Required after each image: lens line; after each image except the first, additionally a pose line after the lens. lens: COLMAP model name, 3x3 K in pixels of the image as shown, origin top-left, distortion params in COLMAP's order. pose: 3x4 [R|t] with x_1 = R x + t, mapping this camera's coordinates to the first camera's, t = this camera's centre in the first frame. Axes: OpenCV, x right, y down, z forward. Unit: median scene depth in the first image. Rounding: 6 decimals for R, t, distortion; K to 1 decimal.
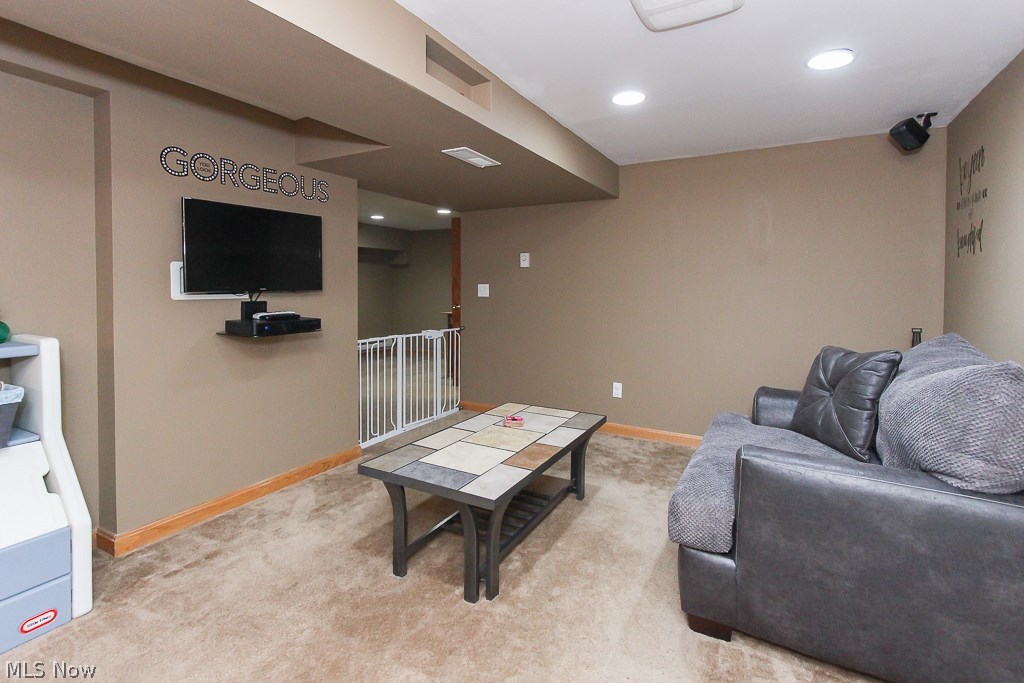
lens RADIAL K [[503.2, 0, 508.6], [0, 503.2, 304.5], [0, 0, 1]] dist [-0.001710, -0.000289]
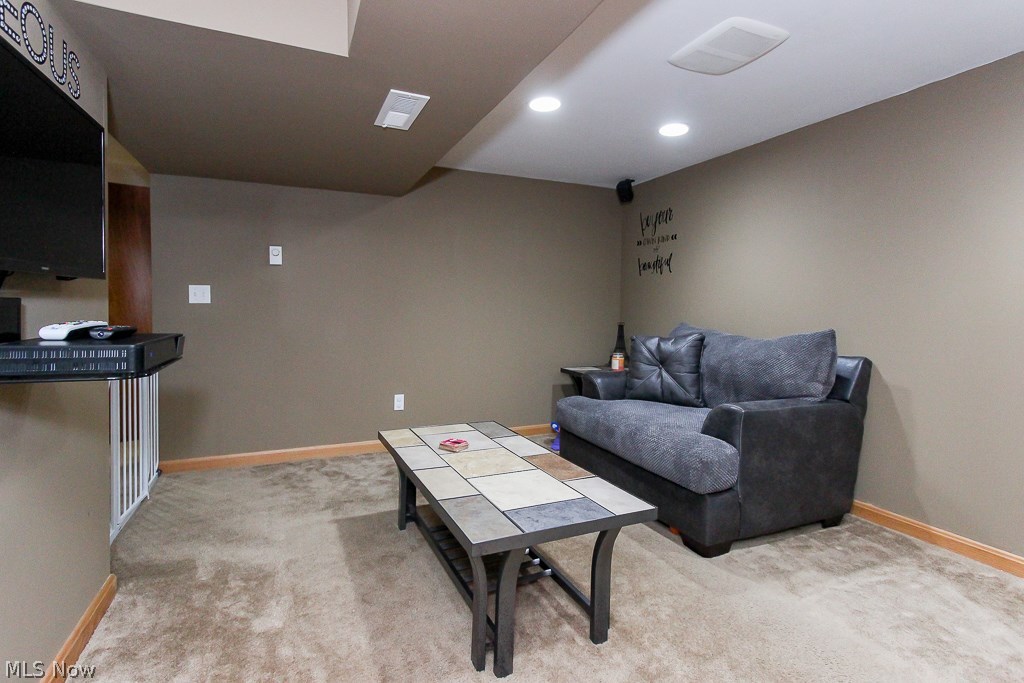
lens RADIAL K [[489.4, 0, 518.2], [0, 489.4, 317.8], [0, 0, 1]] dist [0.000518, 0.000090]
pose [[0.586023, -0.022132, 0.809992, -0.658067], [0.022624, 0.999684, 0.010946, 0.013128], [-0.809979, 0.011911, 0.586339, 0.481968]]
